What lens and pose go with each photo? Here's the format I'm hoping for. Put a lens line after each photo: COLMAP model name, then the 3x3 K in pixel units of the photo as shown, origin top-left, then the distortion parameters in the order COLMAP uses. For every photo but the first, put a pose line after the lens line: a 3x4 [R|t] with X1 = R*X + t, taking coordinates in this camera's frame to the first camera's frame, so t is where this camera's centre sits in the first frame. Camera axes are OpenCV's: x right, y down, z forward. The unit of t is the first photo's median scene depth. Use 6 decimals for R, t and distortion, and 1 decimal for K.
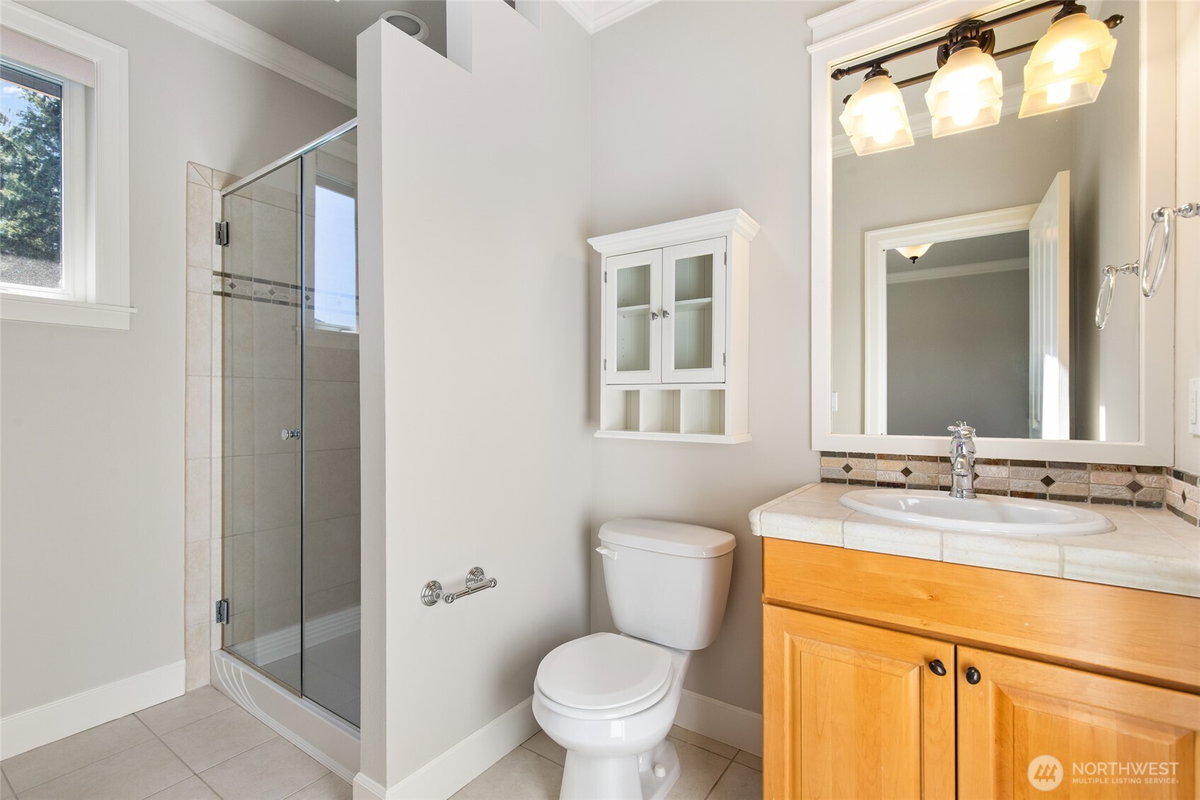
lens RADIAL K [[538.1, 0, 601.5], [0, 538.1, 399.0], [0, 0, 1]] dist [0.004812, 0.000214]
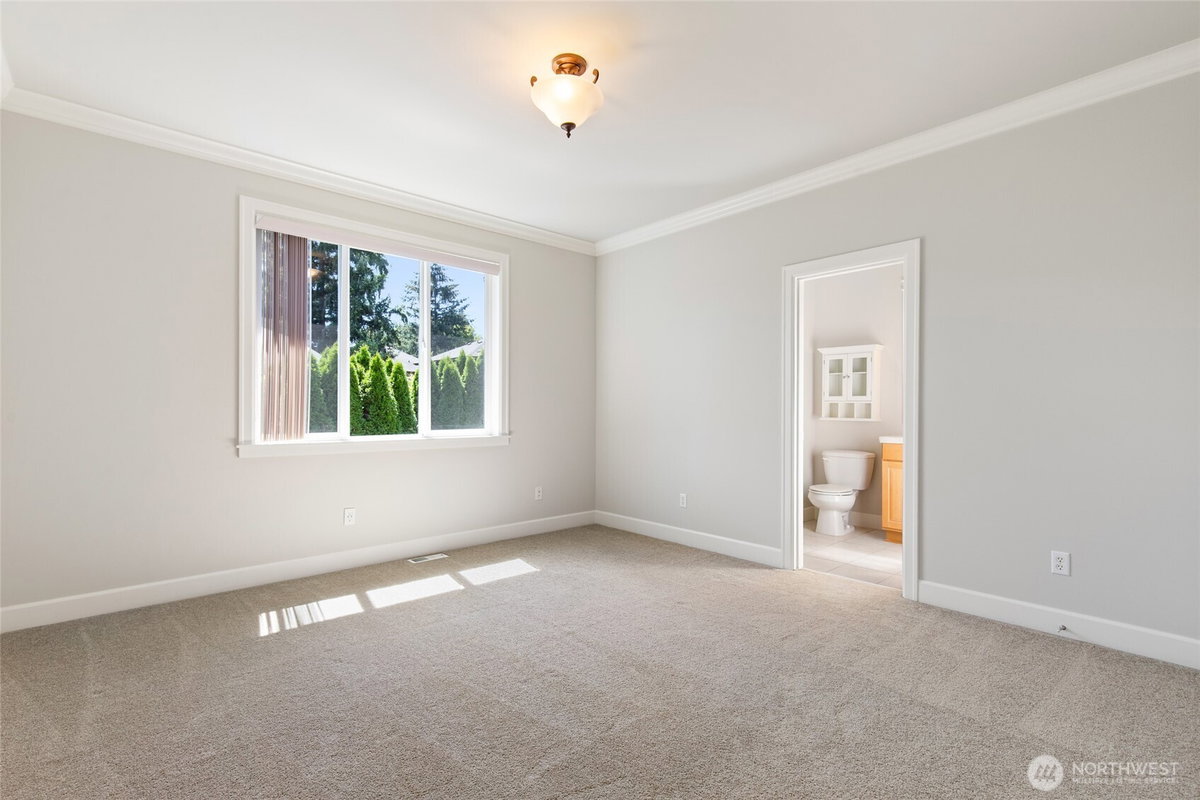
lens RADIAL K [[538.1, 0, 598.5], [0, 538.1, 402.0], [0, 0, 1]] dist [0.004812, 0.000214]
pose [[0.971073, 0.004956, -0.238733, -0.492549], [-0.004874, 0.999988, 0.000932, -0.019259], [0.238735, 0.000259, 0.971085, -2.121048]]
